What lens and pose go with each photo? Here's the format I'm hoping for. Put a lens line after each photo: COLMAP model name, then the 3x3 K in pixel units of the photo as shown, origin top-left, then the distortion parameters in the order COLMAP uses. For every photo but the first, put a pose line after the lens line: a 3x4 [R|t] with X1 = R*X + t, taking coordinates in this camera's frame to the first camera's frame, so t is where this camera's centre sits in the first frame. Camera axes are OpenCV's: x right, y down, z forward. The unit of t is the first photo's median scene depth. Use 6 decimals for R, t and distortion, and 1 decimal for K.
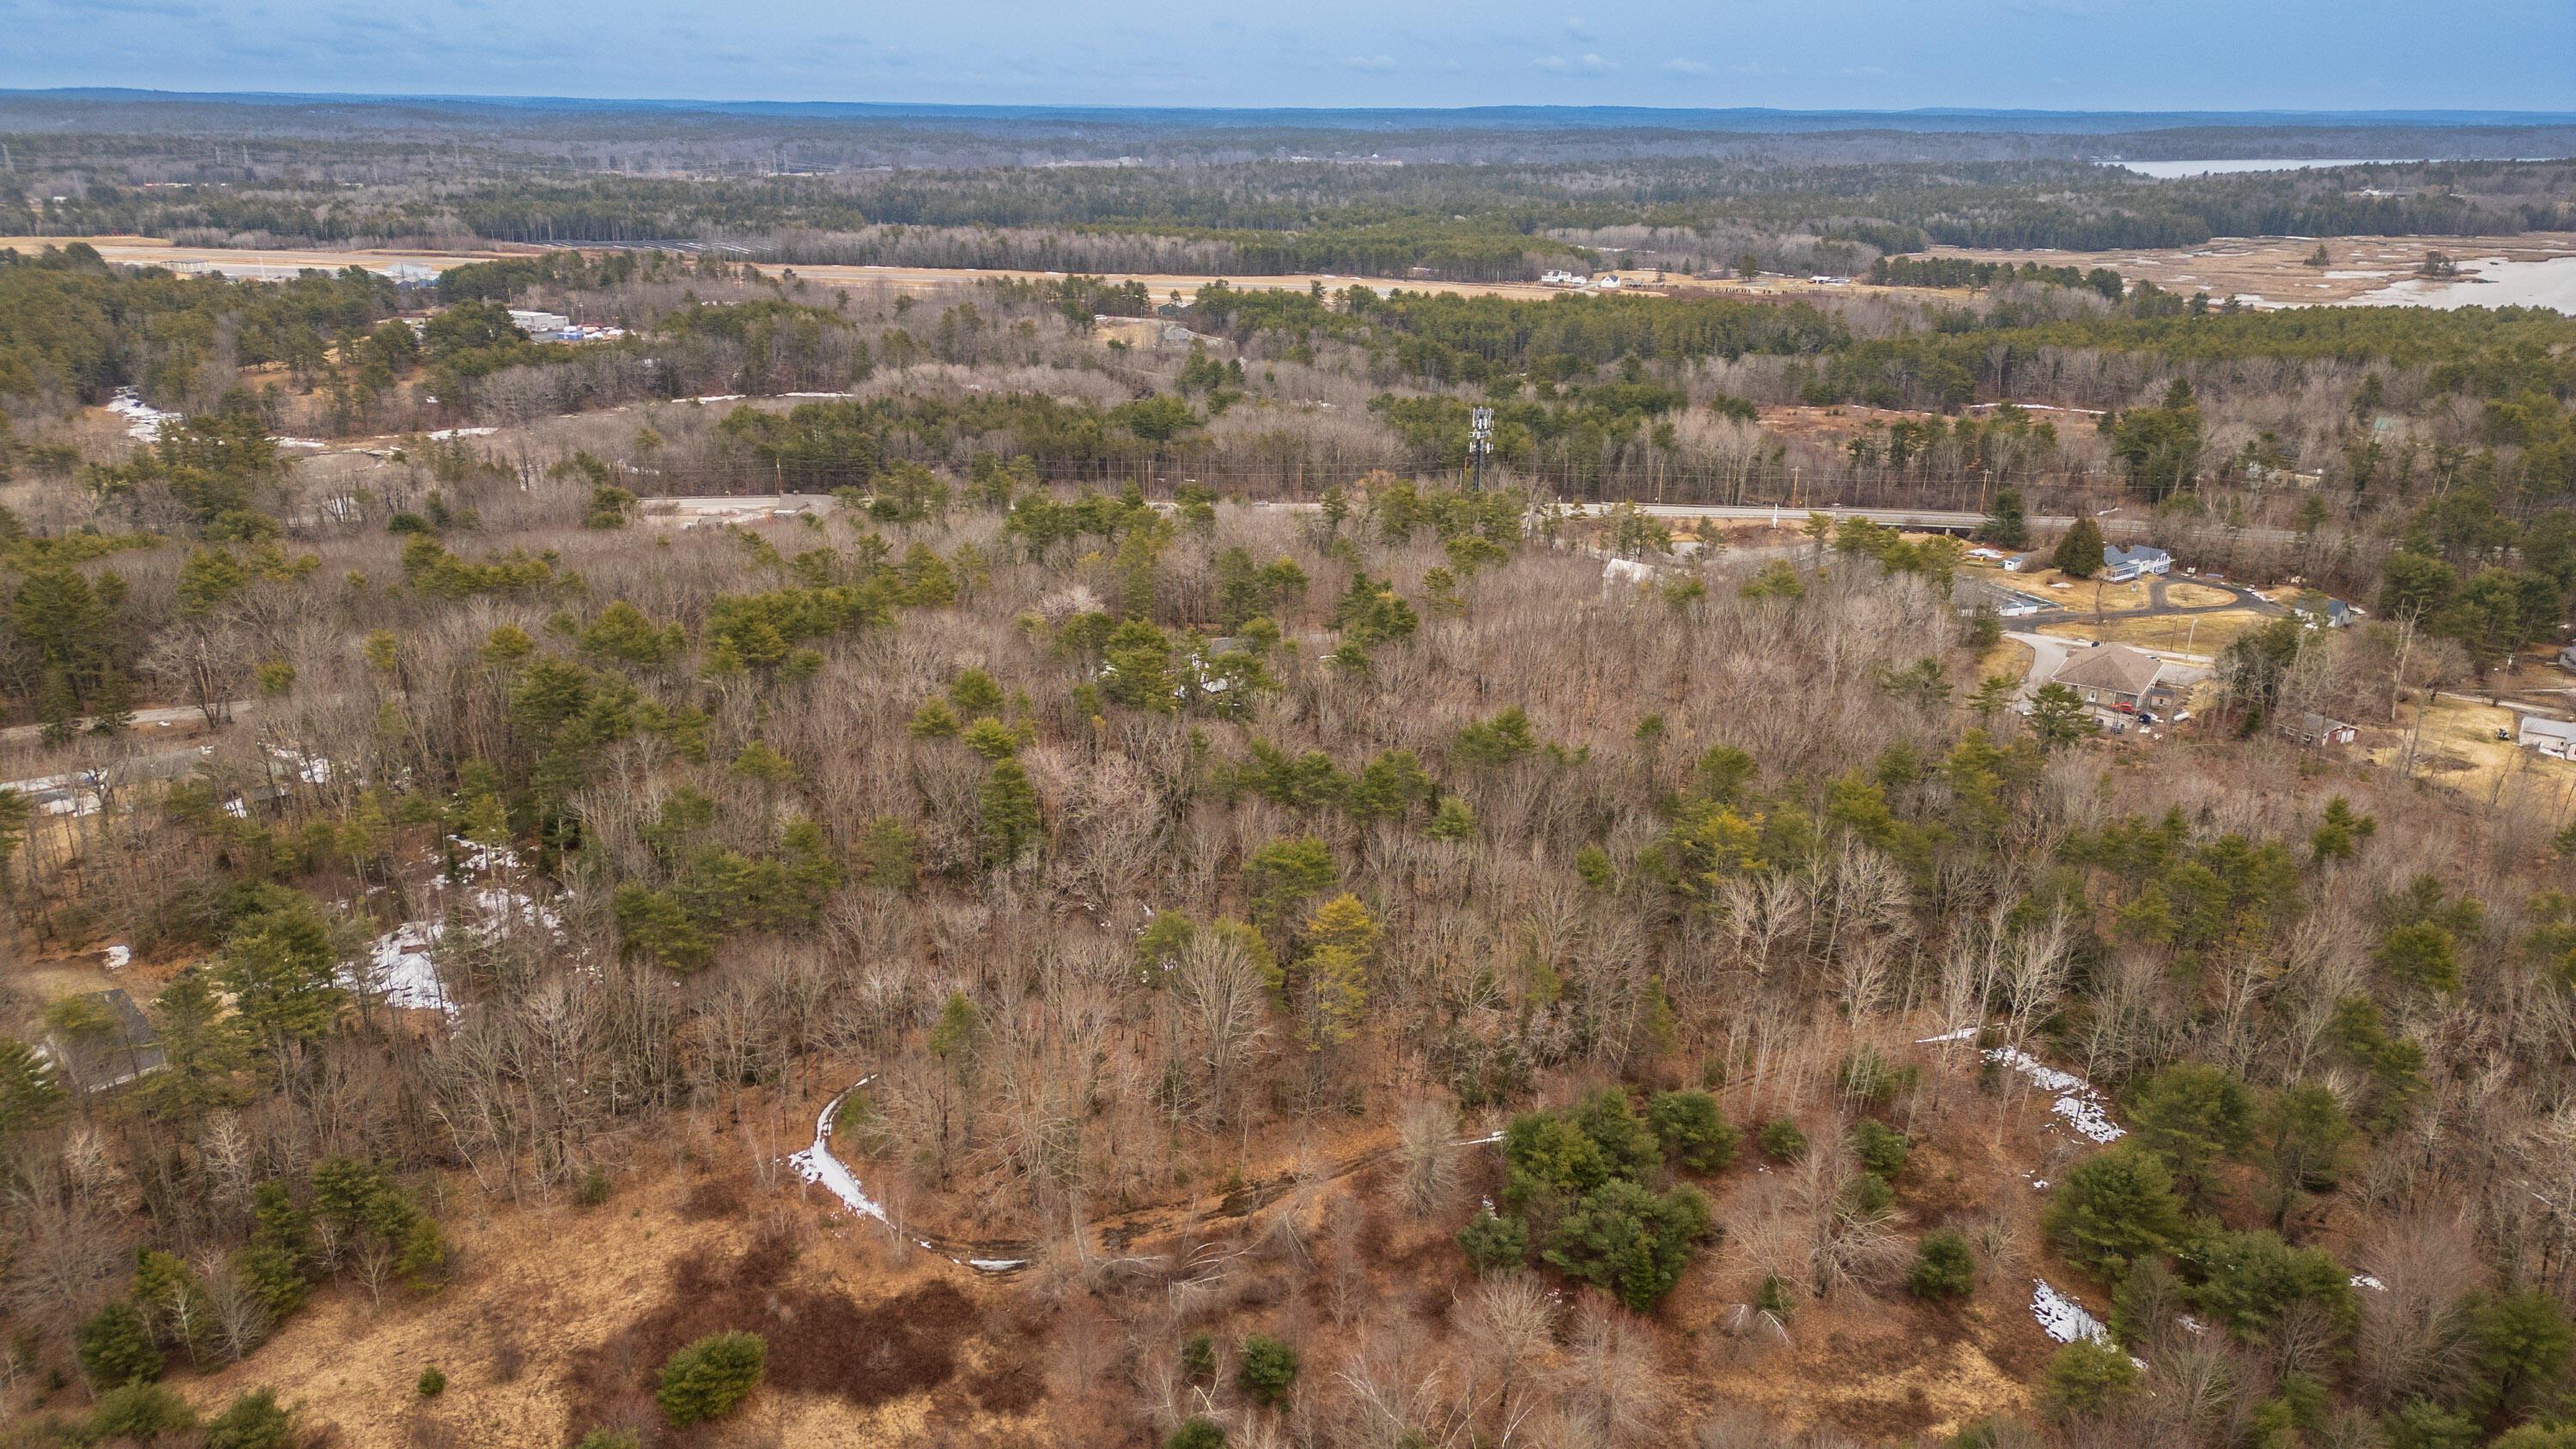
lens RADIAL K [[1802.6, 0, 1280.5], [0, 1802.6, 725.6], [0, 0, 1]] dist [0.079920, -0.072196]
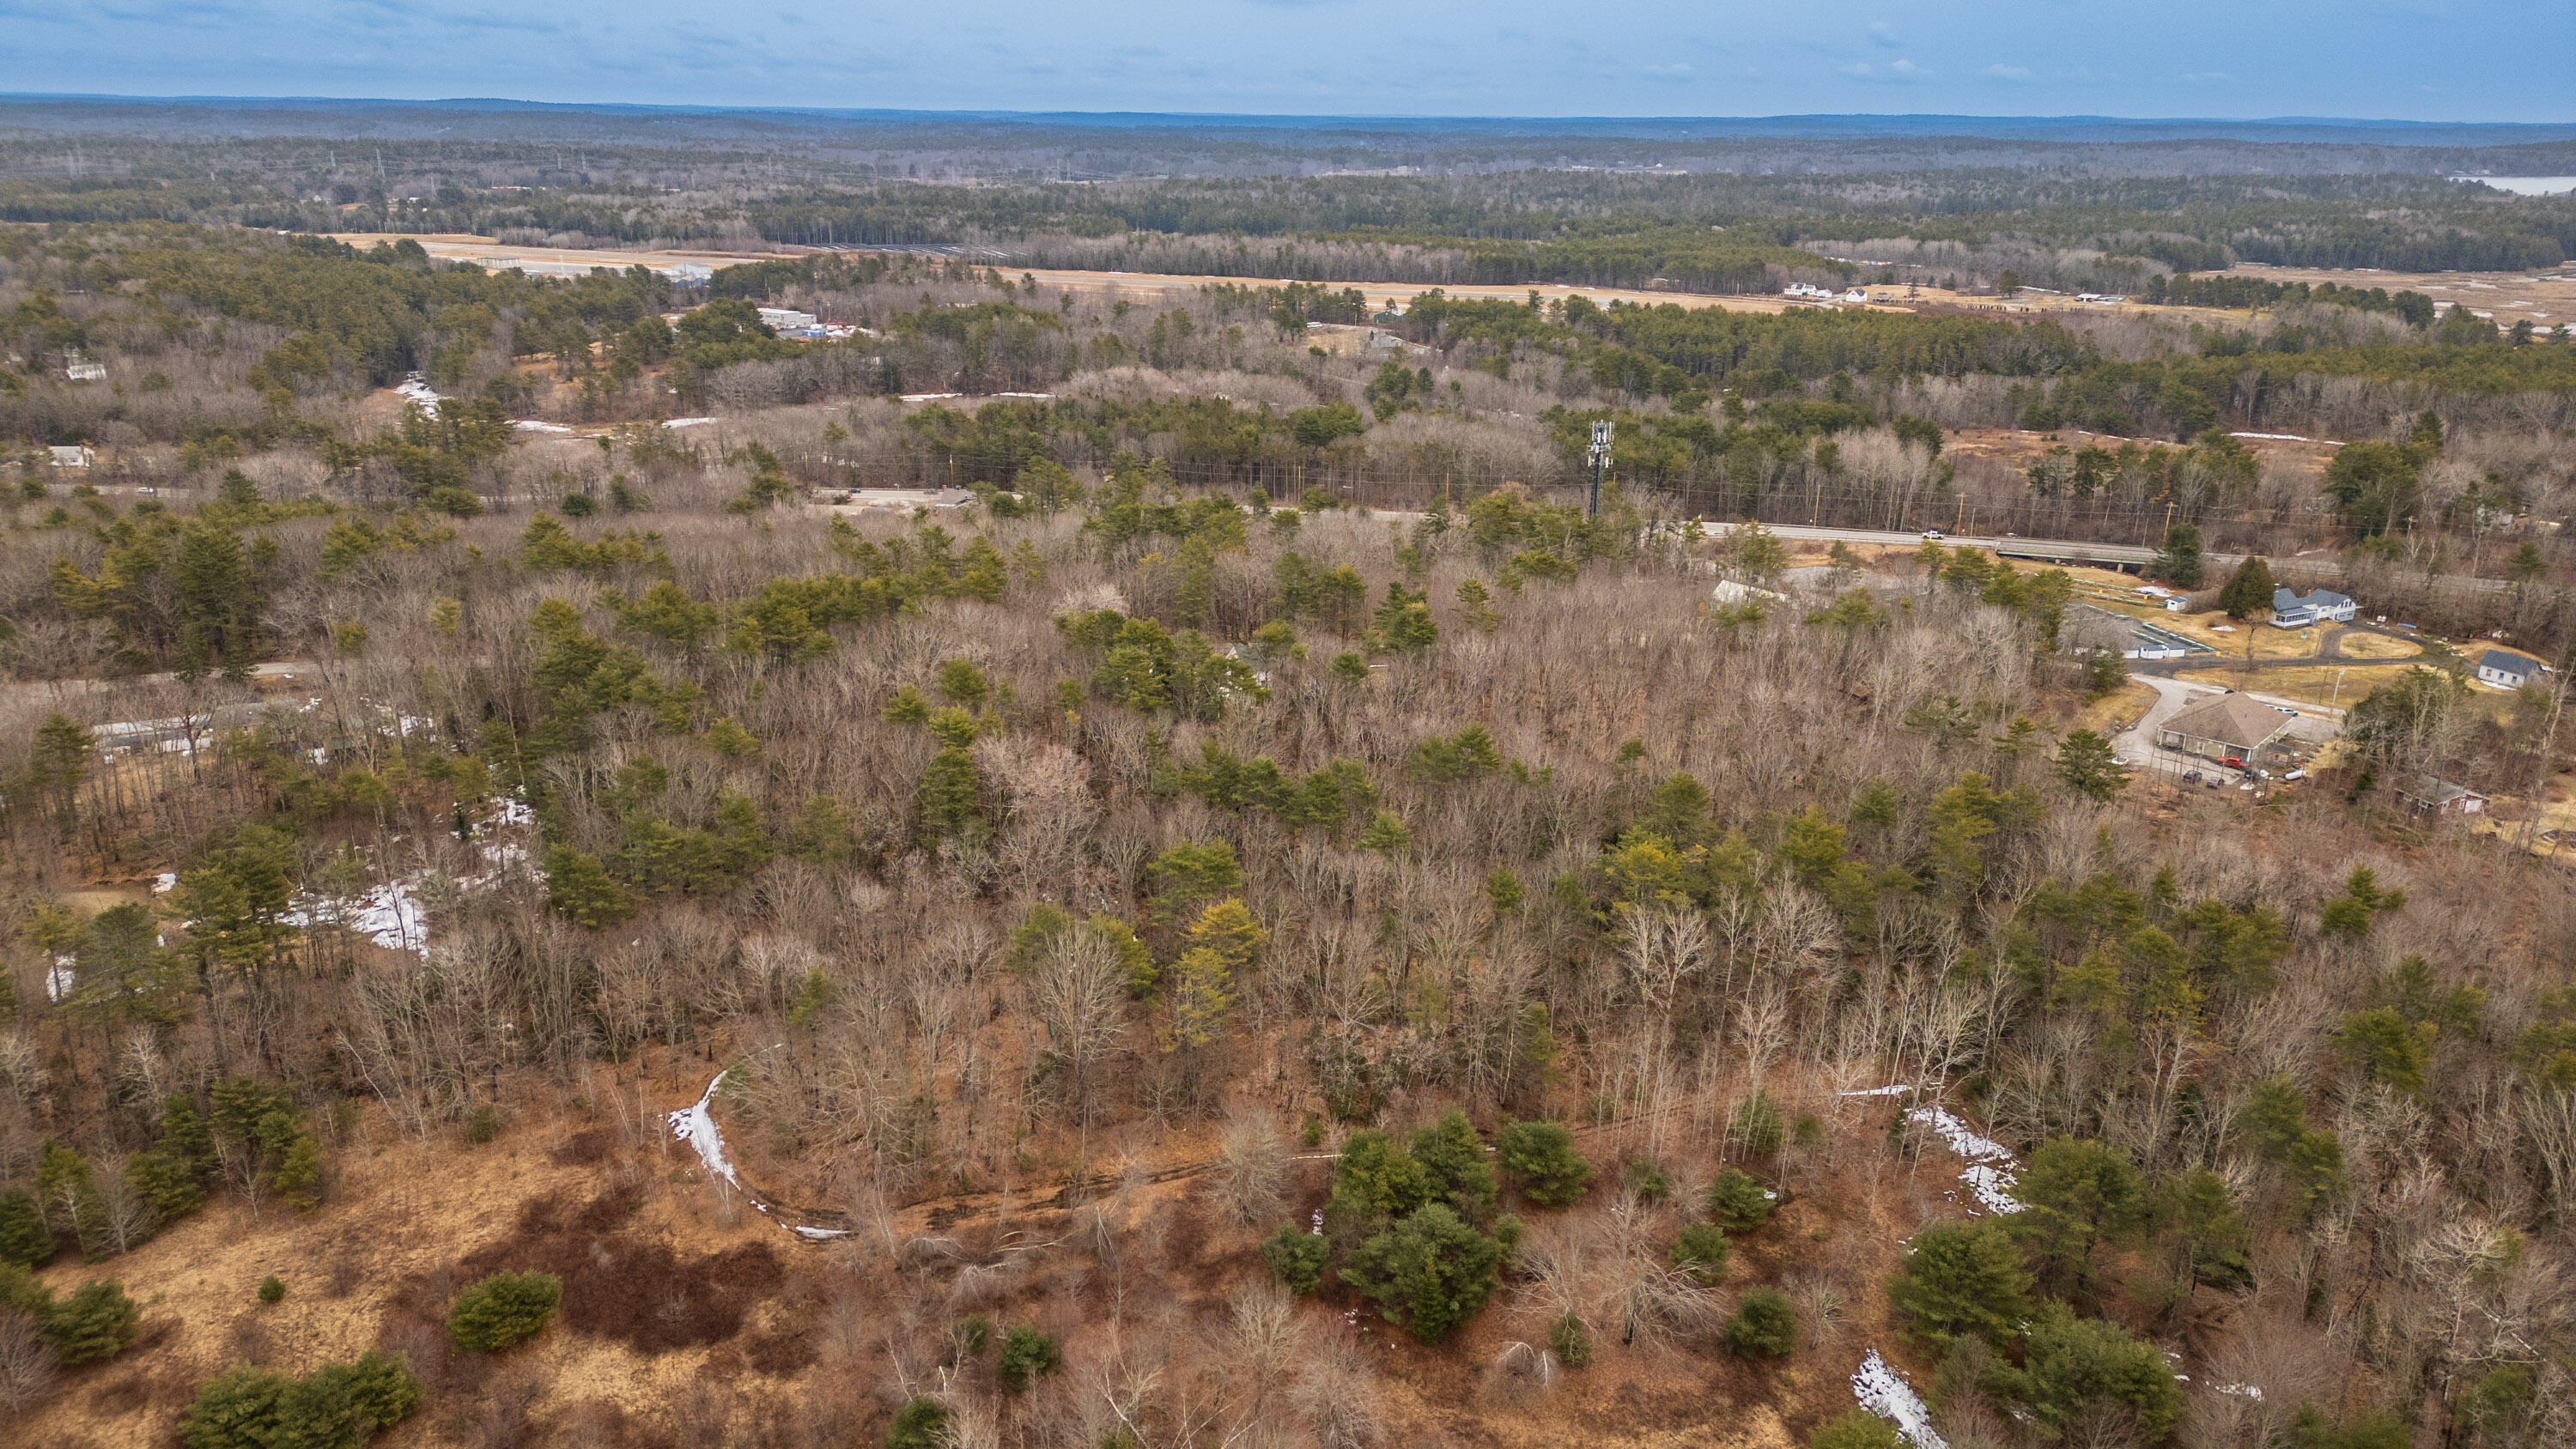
lens RADIAL K [[1802.6, 0, 1280.1], [0, 1802.6, 722.7], [0, 0, 1]] dist [0.079920, -0.072196]
pose [[0.987528, 0.052133, -0.148563, 0.094074], [-0.053039, 0.998590, -0.002144, -0.001507], [0.148242, 0.009997, 0.988901, 0.005919]]
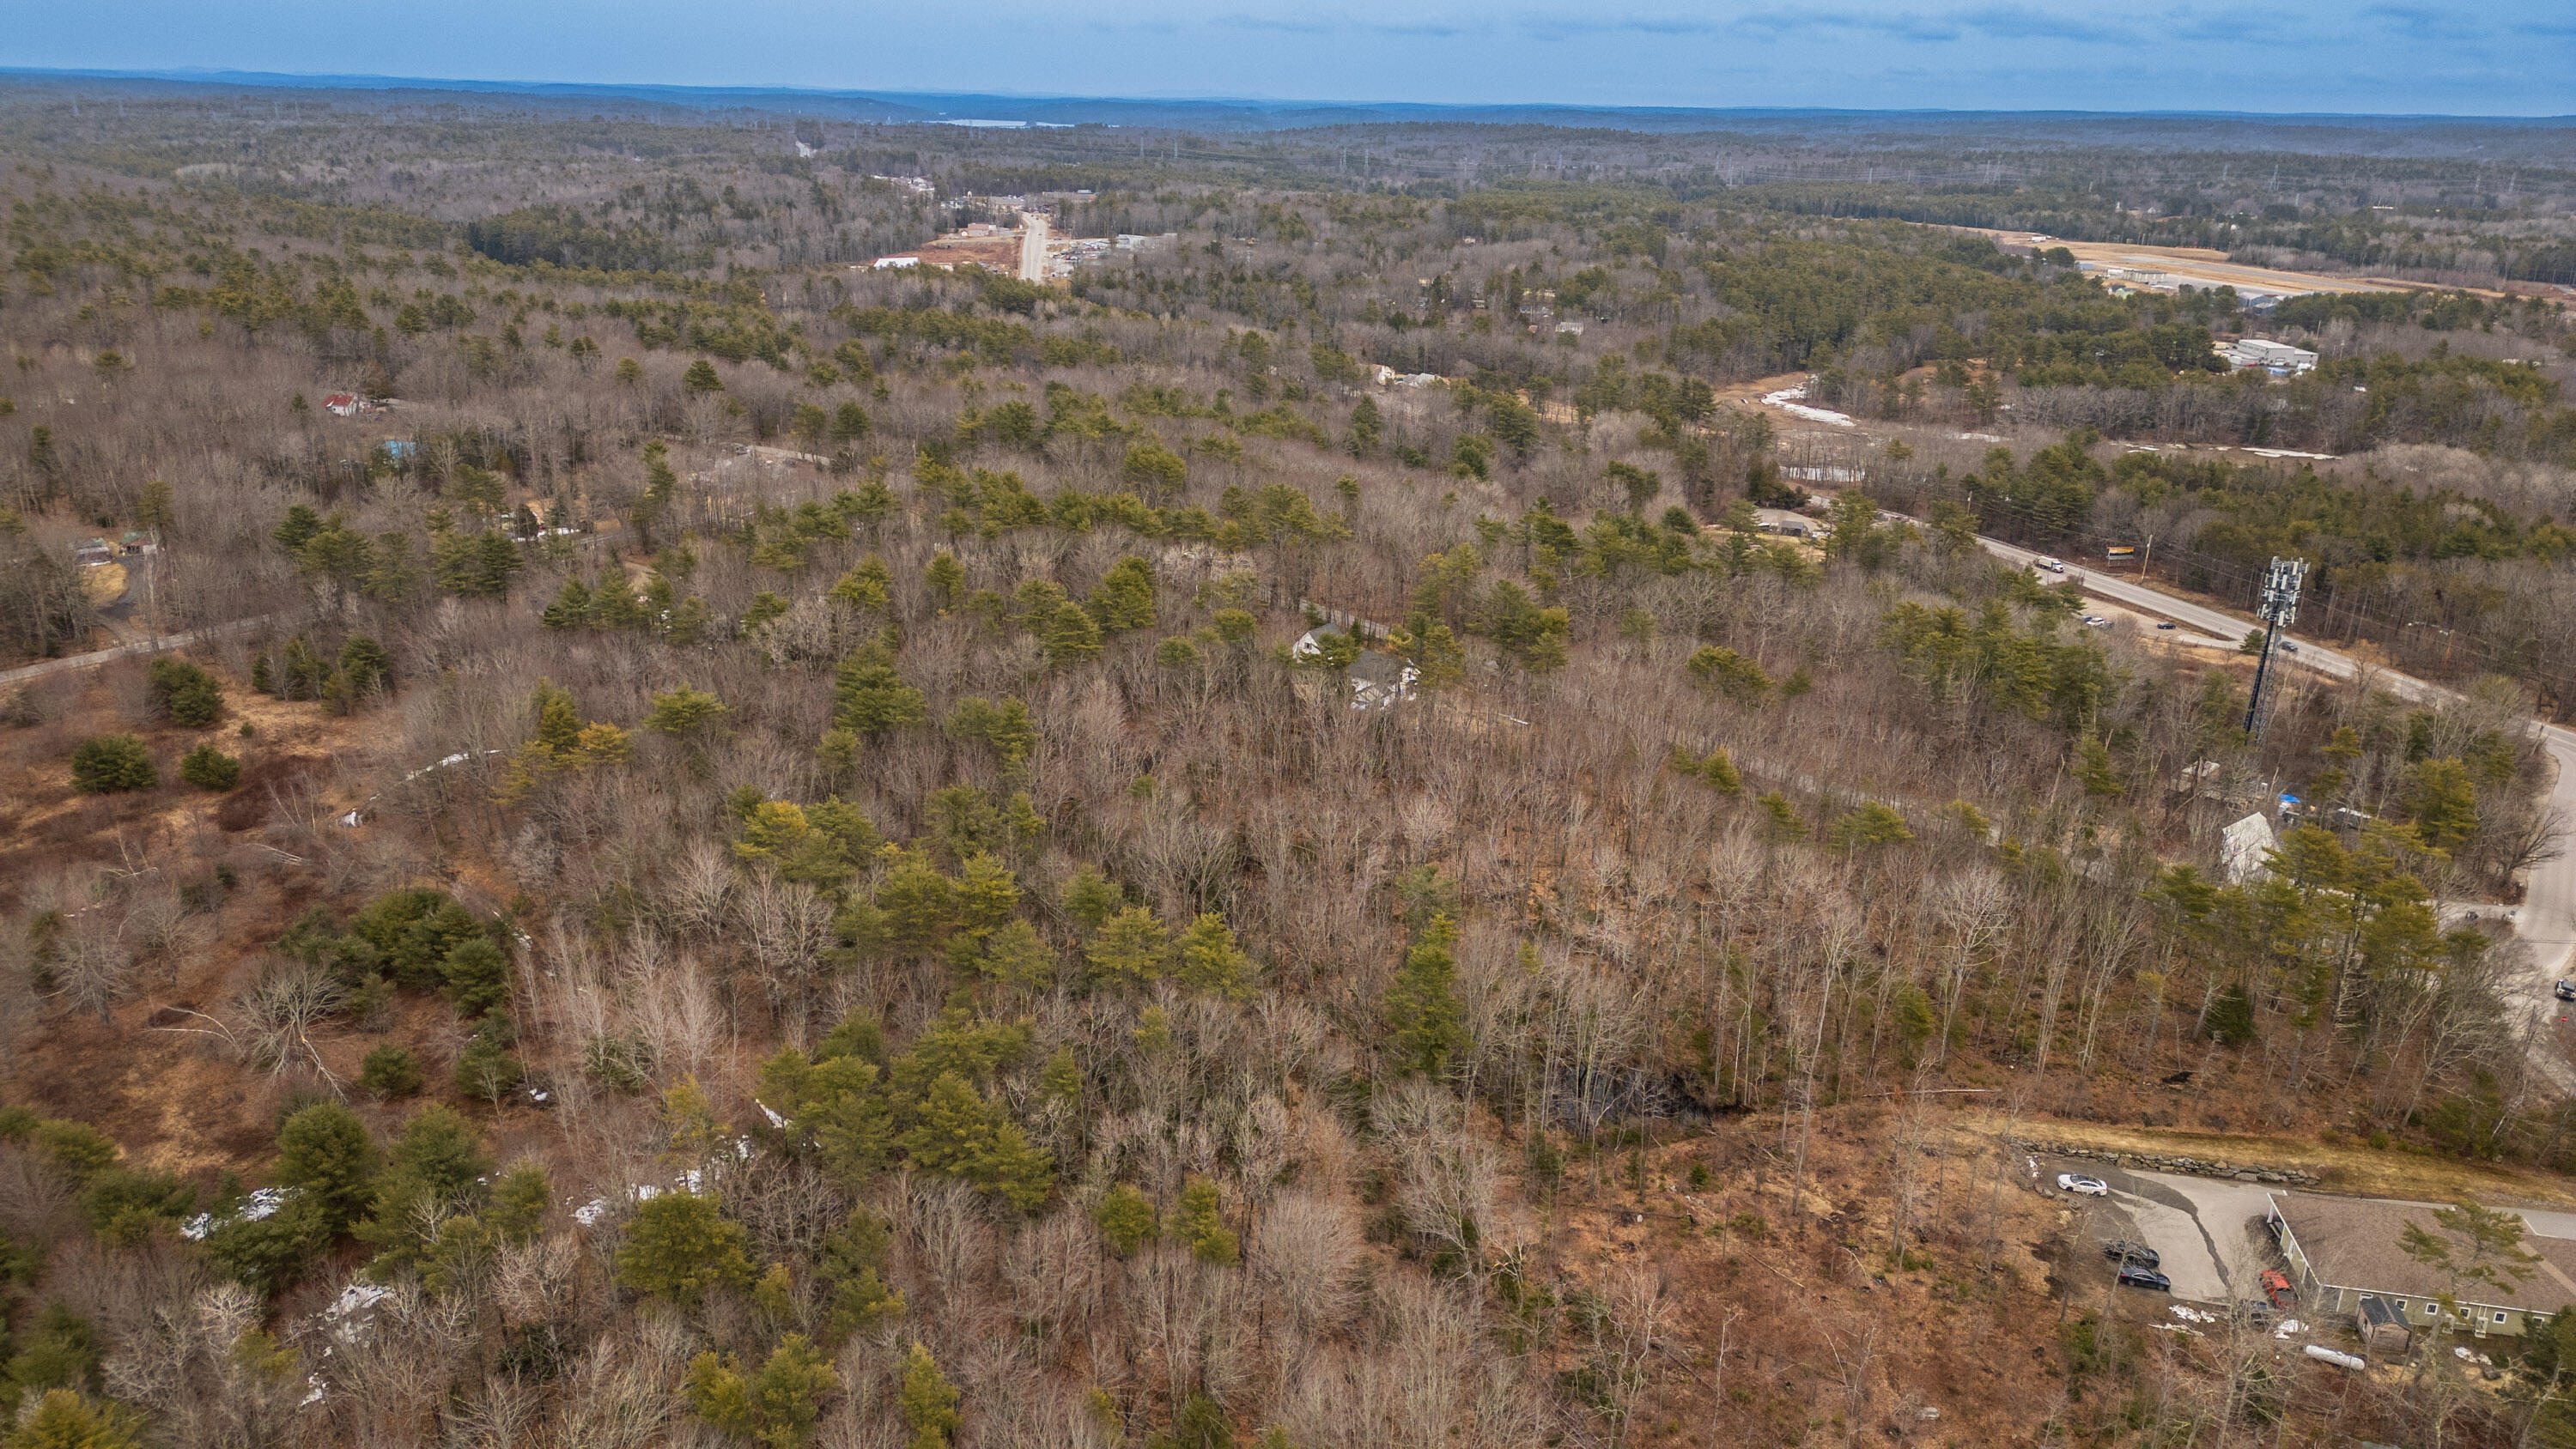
lens RADIAL K [[1802.6, 0, 1272.8], [0, 1802.6, 730.8], [0, 0, 1]] dist [0.079920, -0.072196]
pose [[0.377312, 0.306099, -0.874036, 0.586446], [-0.315858, 0.929740, 0.189255, -0.126294], [0.870557, 0.204663, 0.447486, 0.380624]]
